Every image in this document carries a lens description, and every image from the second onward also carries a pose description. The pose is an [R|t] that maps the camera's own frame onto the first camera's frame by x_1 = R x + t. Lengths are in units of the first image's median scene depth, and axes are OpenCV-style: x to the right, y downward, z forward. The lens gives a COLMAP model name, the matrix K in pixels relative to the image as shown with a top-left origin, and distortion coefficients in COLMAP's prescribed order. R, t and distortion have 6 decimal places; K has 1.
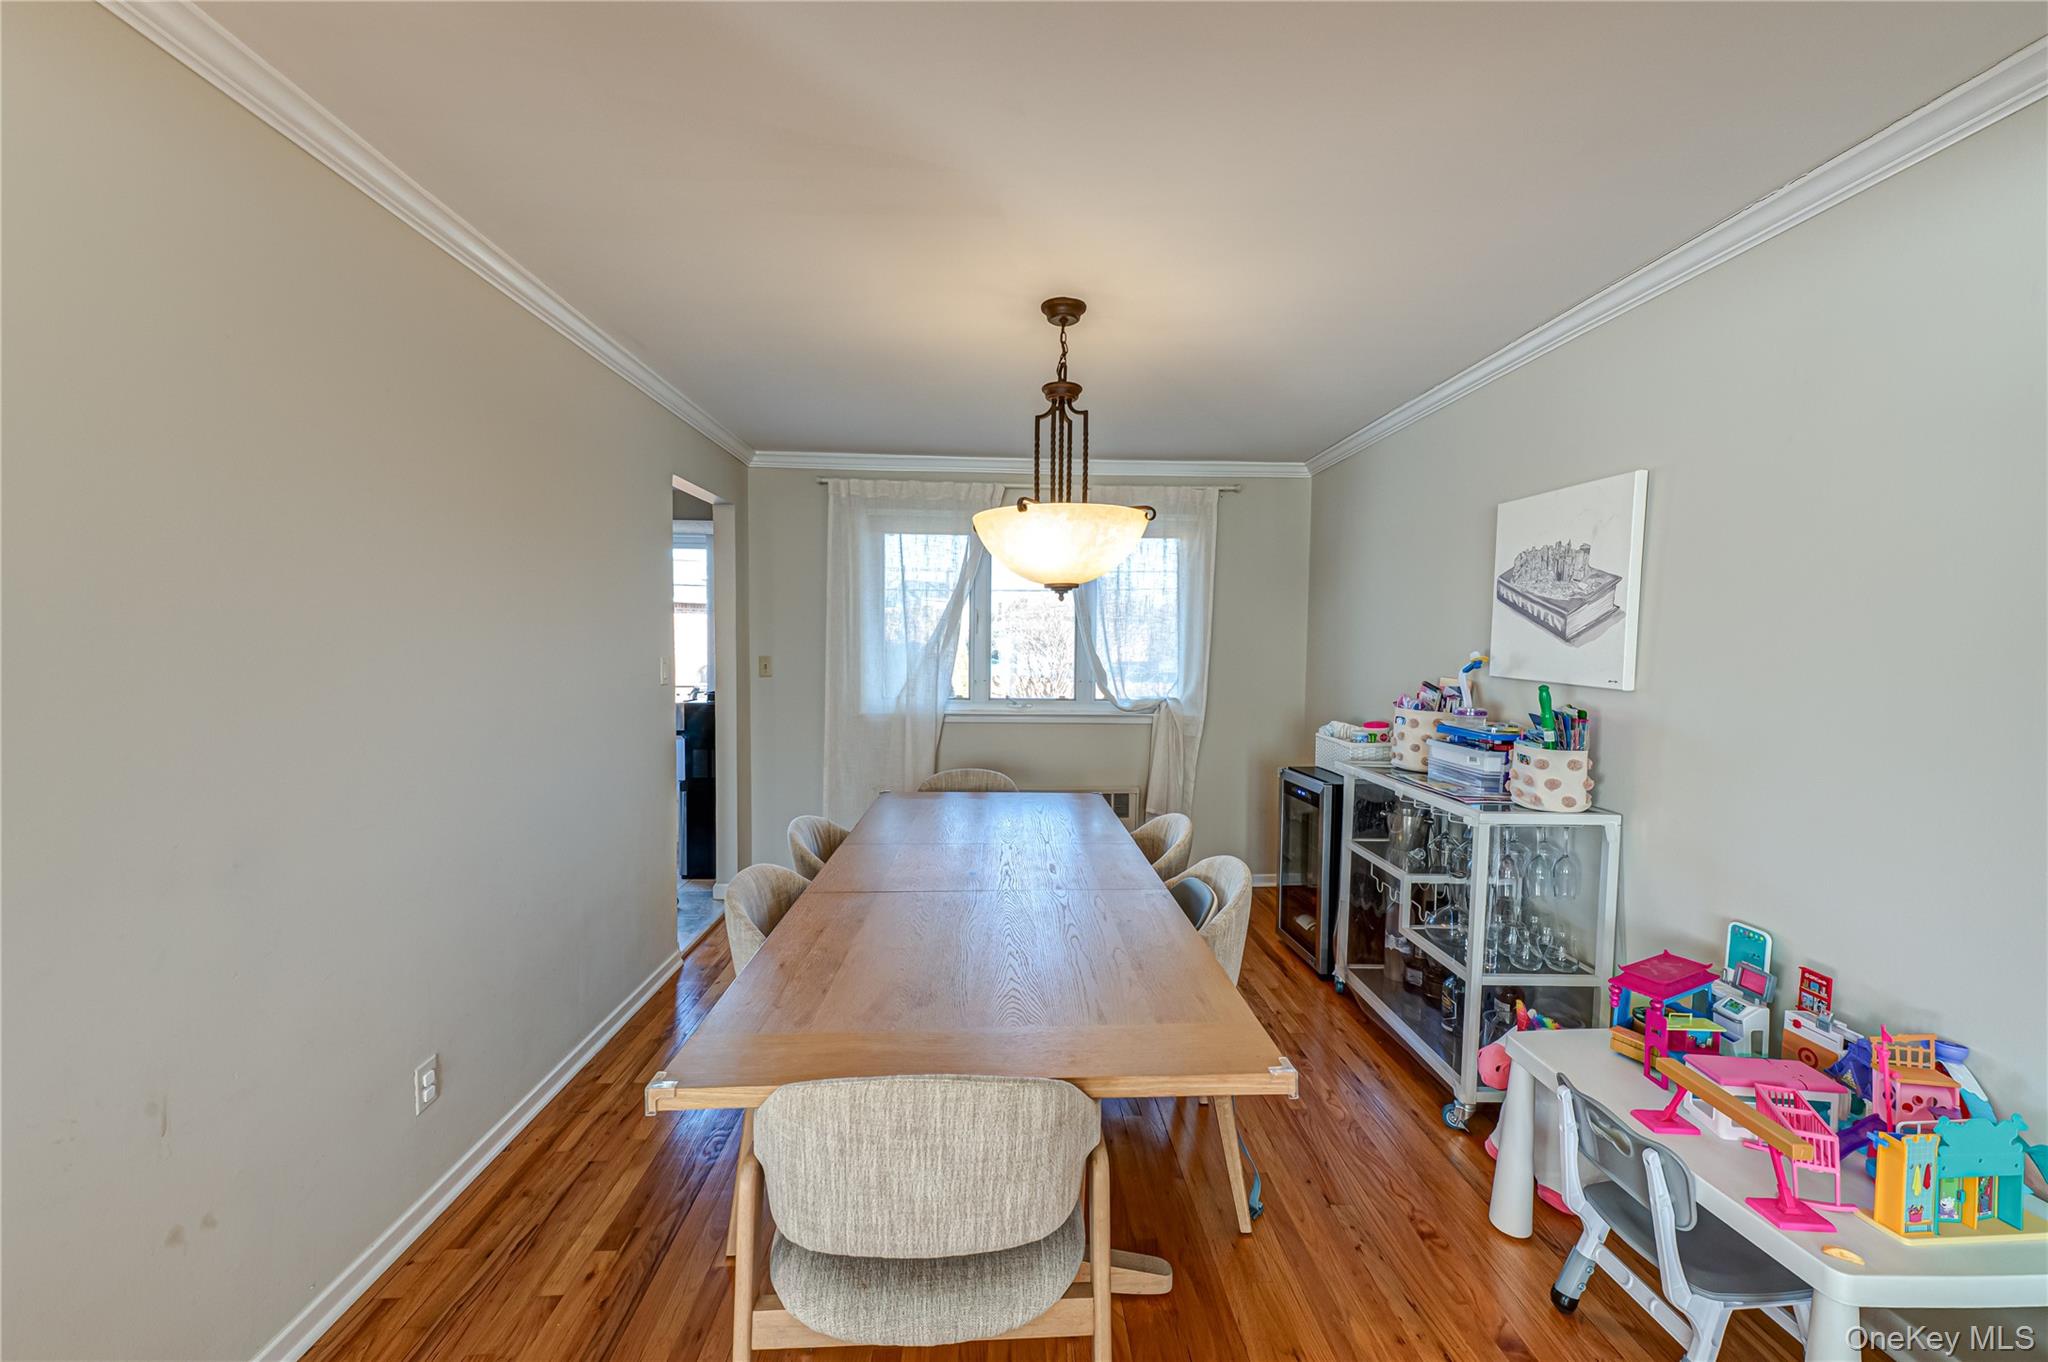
lens RADIAL K [[795.4, 0, 1031.8], [0, 795.4, 689.1], [0, 0, 1]] dist [0.009897, 0.000233]
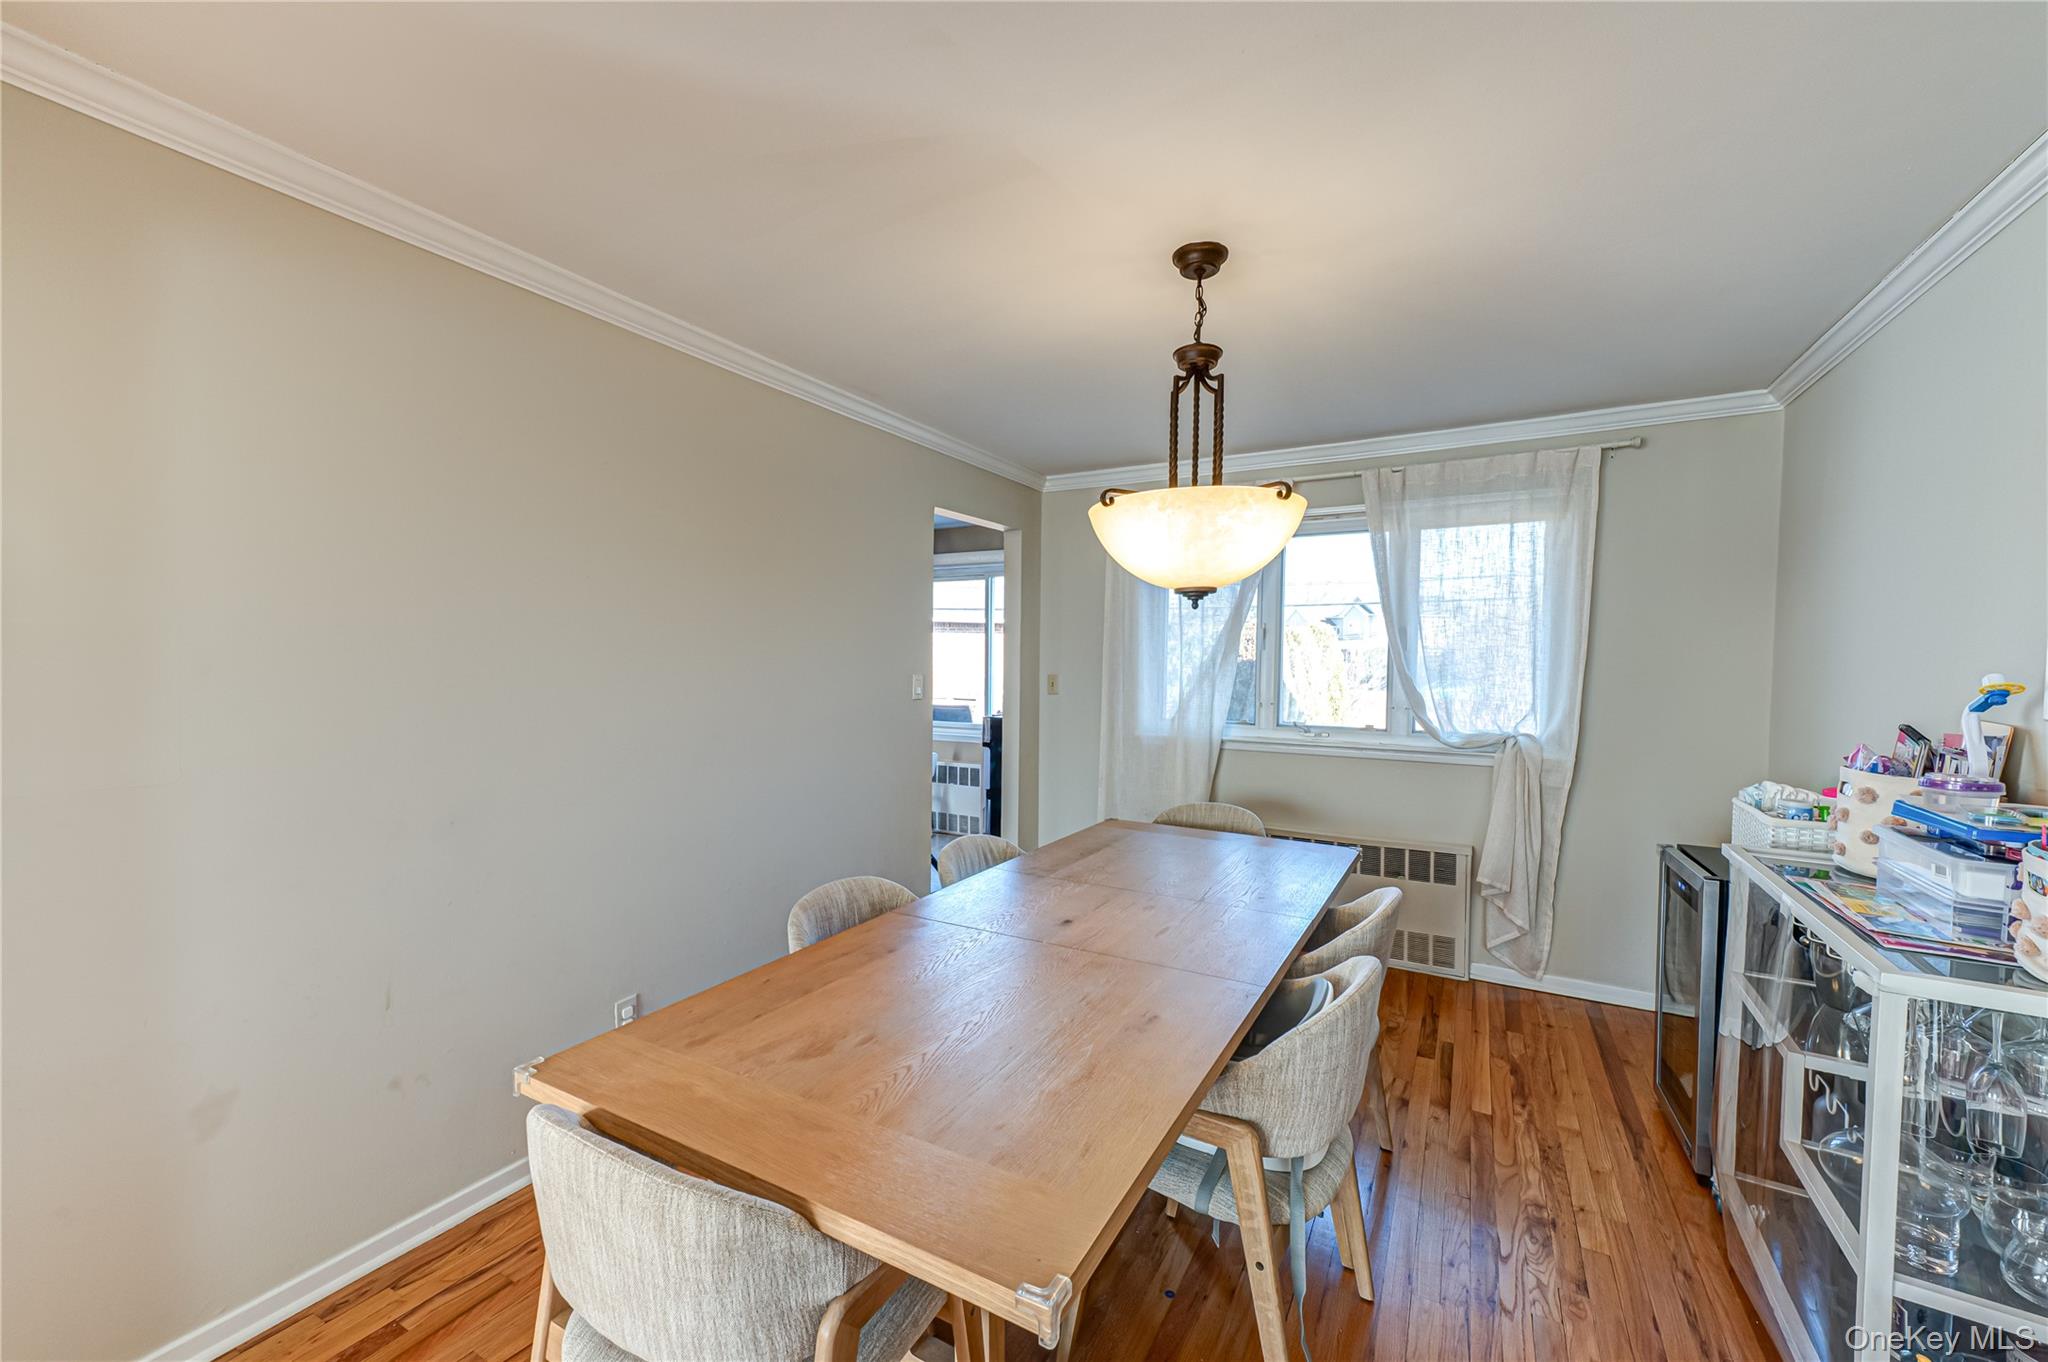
lens RADIAL K [[795.4, 0, 1031.8], [0, 795.4, 689.1], [0, 0, 1]] dist [0.009897, 0.000233]
pose [[0.848850, 0.016516, -0.528375, 0.264599], [-0.029425, 0.999438, -0.016032, -0.007537], [0.527813, 0.029156, 0.848860, 0.168403]]
